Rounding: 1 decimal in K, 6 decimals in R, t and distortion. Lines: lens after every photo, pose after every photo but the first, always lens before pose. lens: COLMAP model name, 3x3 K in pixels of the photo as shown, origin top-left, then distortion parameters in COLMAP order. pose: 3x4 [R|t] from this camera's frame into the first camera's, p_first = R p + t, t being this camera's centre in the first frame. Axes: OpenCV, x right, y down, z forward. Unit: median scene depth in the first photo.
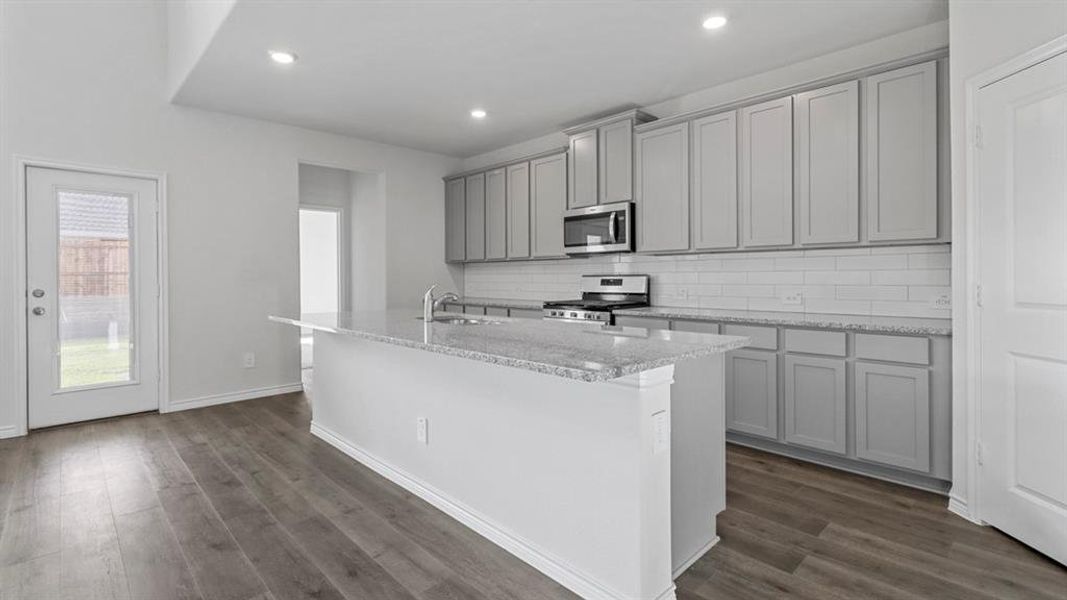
lens RADIAL K [[487.3, 0, 529.9], [0, 487.3, 275.5], [0, 0, 1]] dist [0.008186, -0.001078]
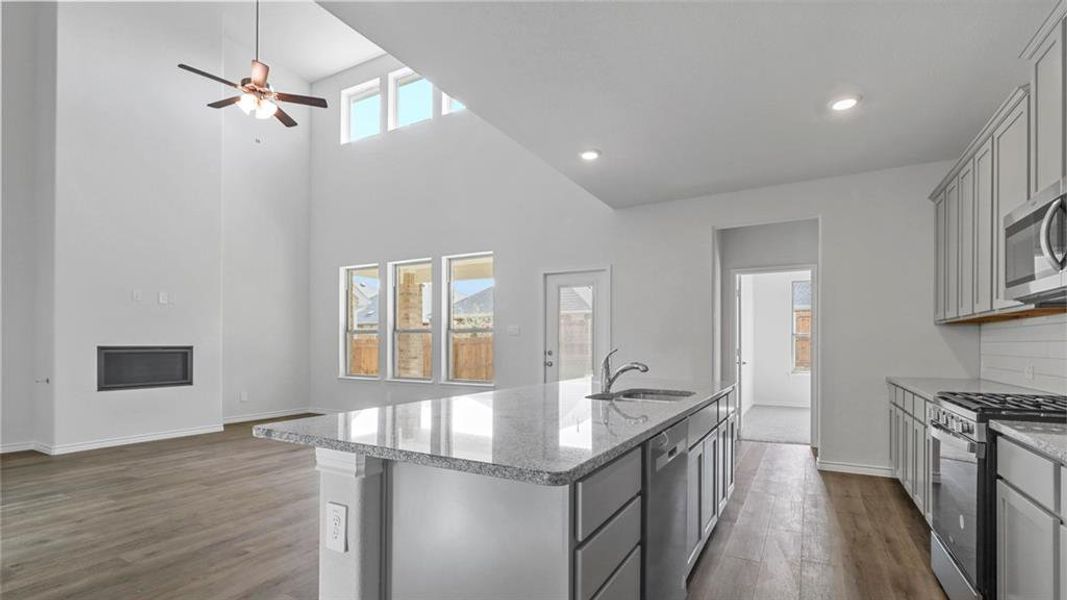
lens RADIAL K [[489.7, 0, 529.3], [0, 489.7, 341.0], [0, 0, 1]] dist [-0.001606, -0.000150]
pose [[0.281580, 0.000662, -0.959537, 0.470149], [-0.006046, 0.999981, -0.001085, 0.000427], [0.959519, 0.006107, 0.281579, 0.439613]]
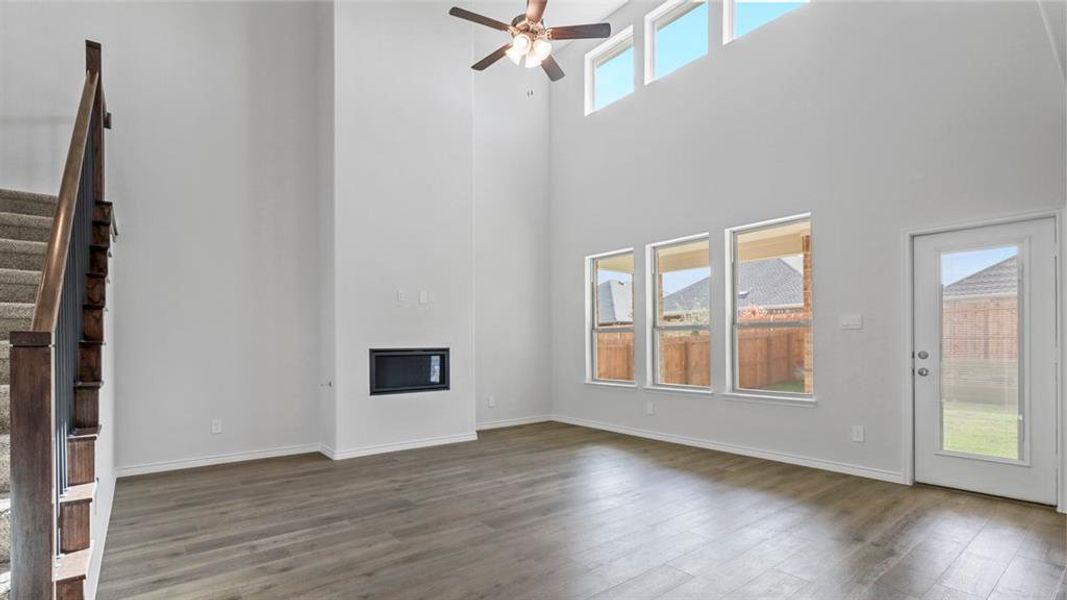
lens RADIAL K [[490.7, 0, 526.3], [0, 490.7, 340.1], [0, 0, 1]] dist [-0.006970, -0.000915]
pose [[-0.103190, -0.001199, -0.994661, 0.116458], [0.005109, 0.999985, -0.001736, 0.001726], [0.994649, -0.005261, -0.103183, 0.238017]]
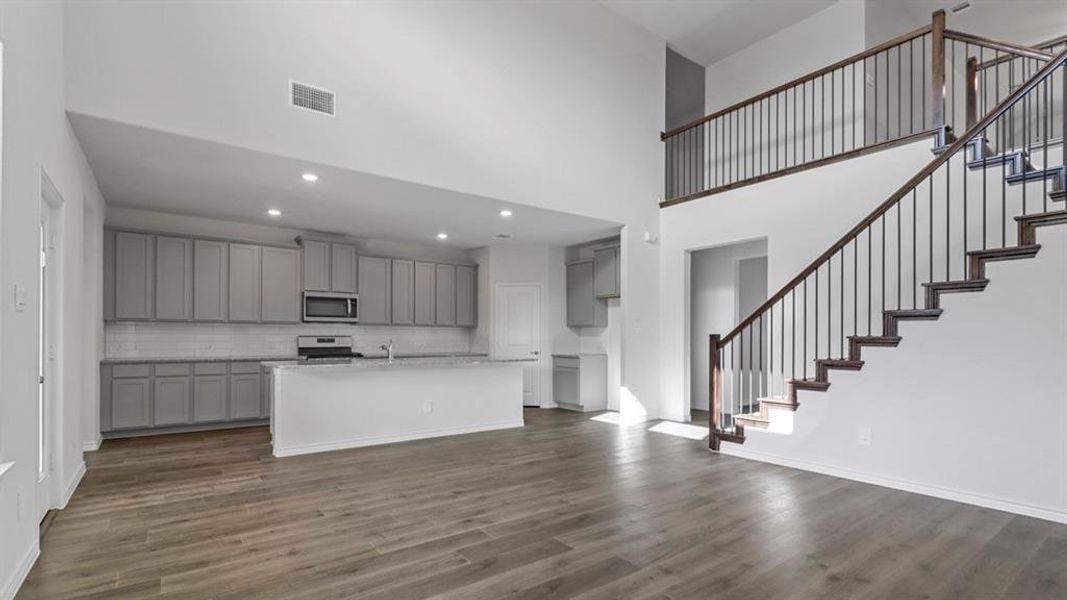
lens RADIAL K [[490.7, 0, 526.3], [0, 490.7, 340.1], [0, 0, 1]] dist [-0.006970, -0.000915]
pose [[0.136521, -0.001184, 0.990636, -1.460167], [-0.008325, 0.999963, 0.002342, 0.003605], [-0.990602, -0.008567, 0.136506, 0.158968]]
